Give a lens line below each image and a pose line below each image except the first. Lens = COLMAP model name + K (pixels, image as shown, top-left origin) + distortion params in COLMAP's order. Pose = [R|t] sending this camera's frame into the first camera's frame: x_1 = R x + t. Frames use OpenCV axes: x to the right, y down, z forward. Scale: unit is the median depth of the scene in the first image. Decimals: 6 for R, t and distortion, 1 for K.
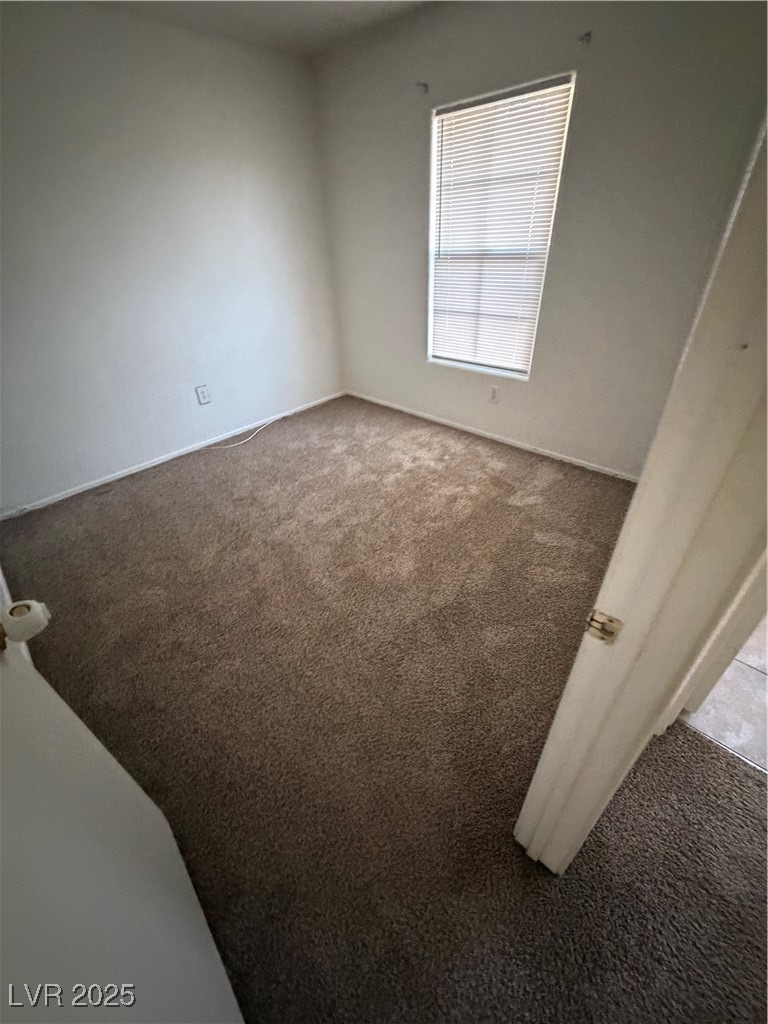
lens RADIAL K [[407.7, 0, 382.8], [0, 407.7, 507.9], [0, 0, 1]] dist [-0.002126, 0.000180]
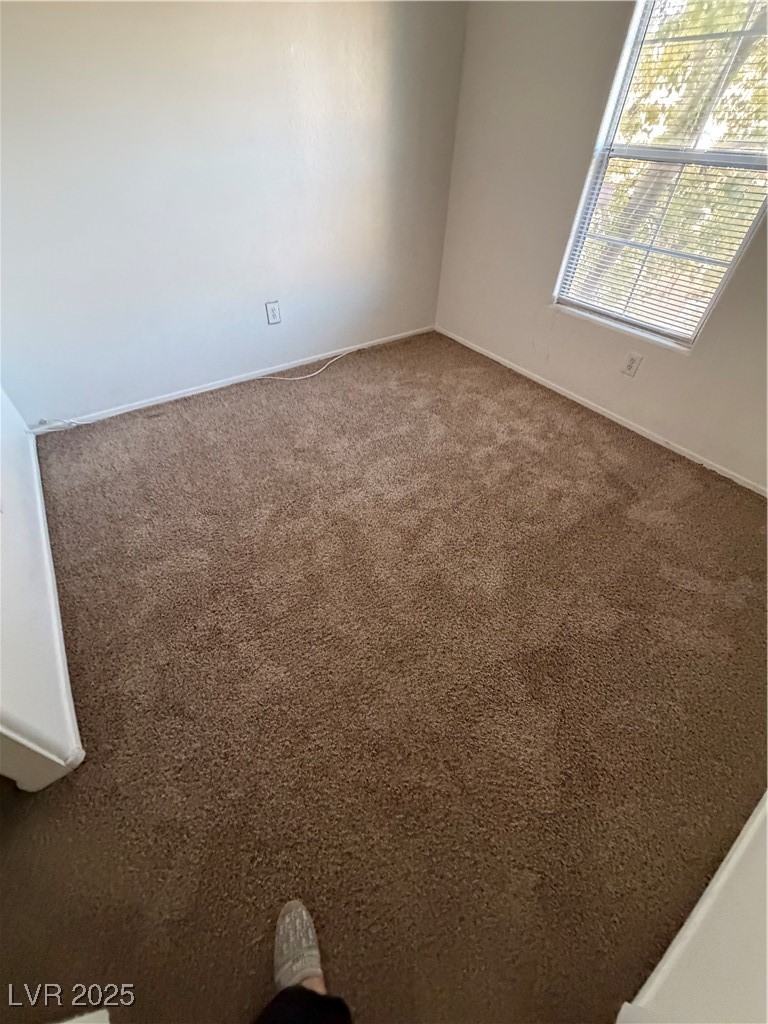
lens RADIAL K [[407.7, 0, 386.9], [0, 407.7, 516.3], [0, 0, 1]] dist [-0.002126, 0.000180]
pose [[0.981037, 0.175382, -0.082506, -0.085208], [-0.157889, 0.970042, 0.184633, -0.079639], [0.112415, -0.168105, 0.979338, 0.166969]]
